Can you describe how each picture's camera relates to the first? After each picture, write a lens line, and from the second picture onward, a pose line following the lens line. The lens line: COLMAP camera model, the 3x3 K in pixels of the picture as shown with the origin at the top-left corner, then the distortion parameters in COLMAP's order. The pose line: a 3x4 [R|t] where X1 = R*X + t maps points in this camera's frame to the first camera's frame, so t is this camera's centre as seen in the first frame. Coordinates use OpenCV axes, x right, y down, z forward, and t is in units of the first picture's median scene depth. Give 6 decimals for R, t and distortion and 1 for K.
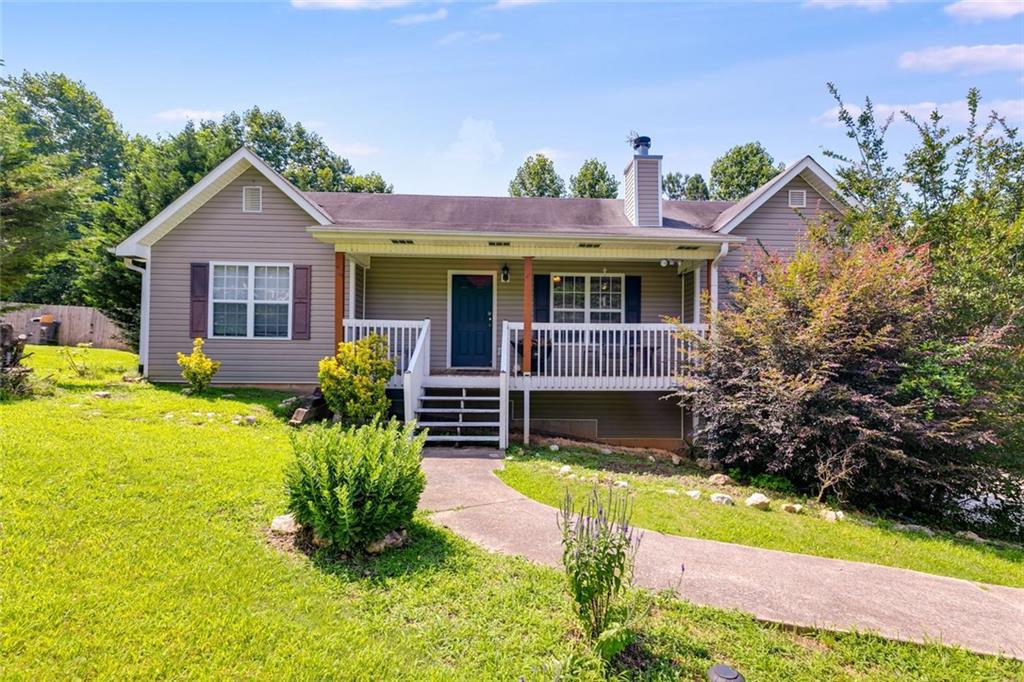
lens RADIAL K [[458.9, 0, 515.0], [0, 458.9, 361.7], [0, 0, 1]] dist [-0.001193, -0.000333]
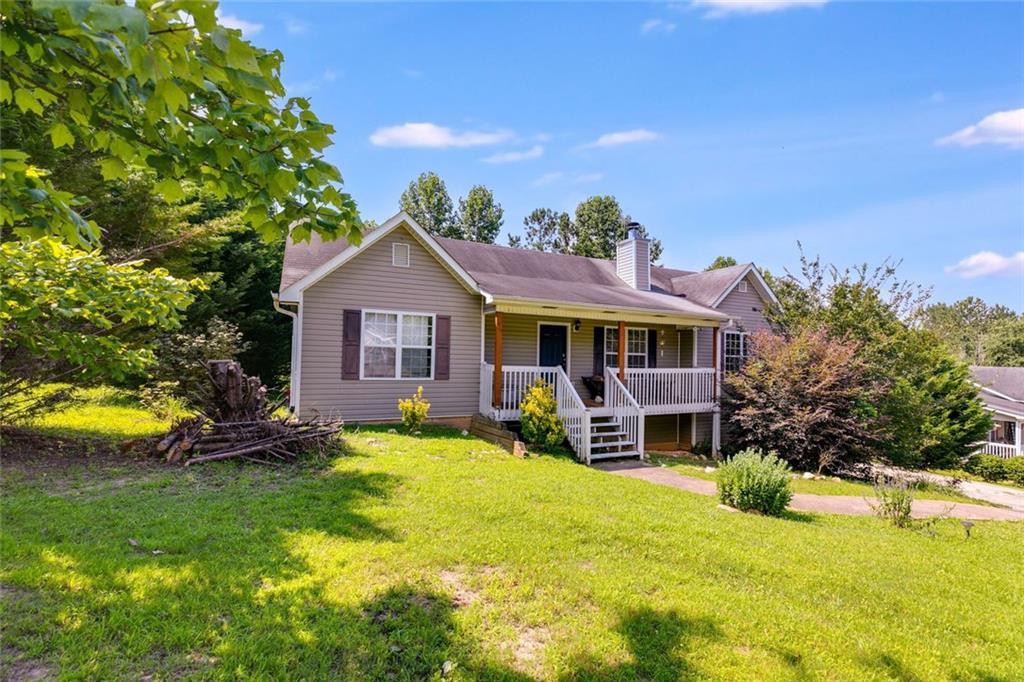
lens RADIAL K [[458.9, 0, 515.0], [0, 458.9, 361.7], [0, 0, 1]] dist [-0.001193, -0.000333]
pose [[0.913165, 0.003872, 0.407572, -0.774623], [-0.005895, 0.999976, 0.003708, -0.099352], [-0.407548, -0.005789, 0.913166, -0.138598]]
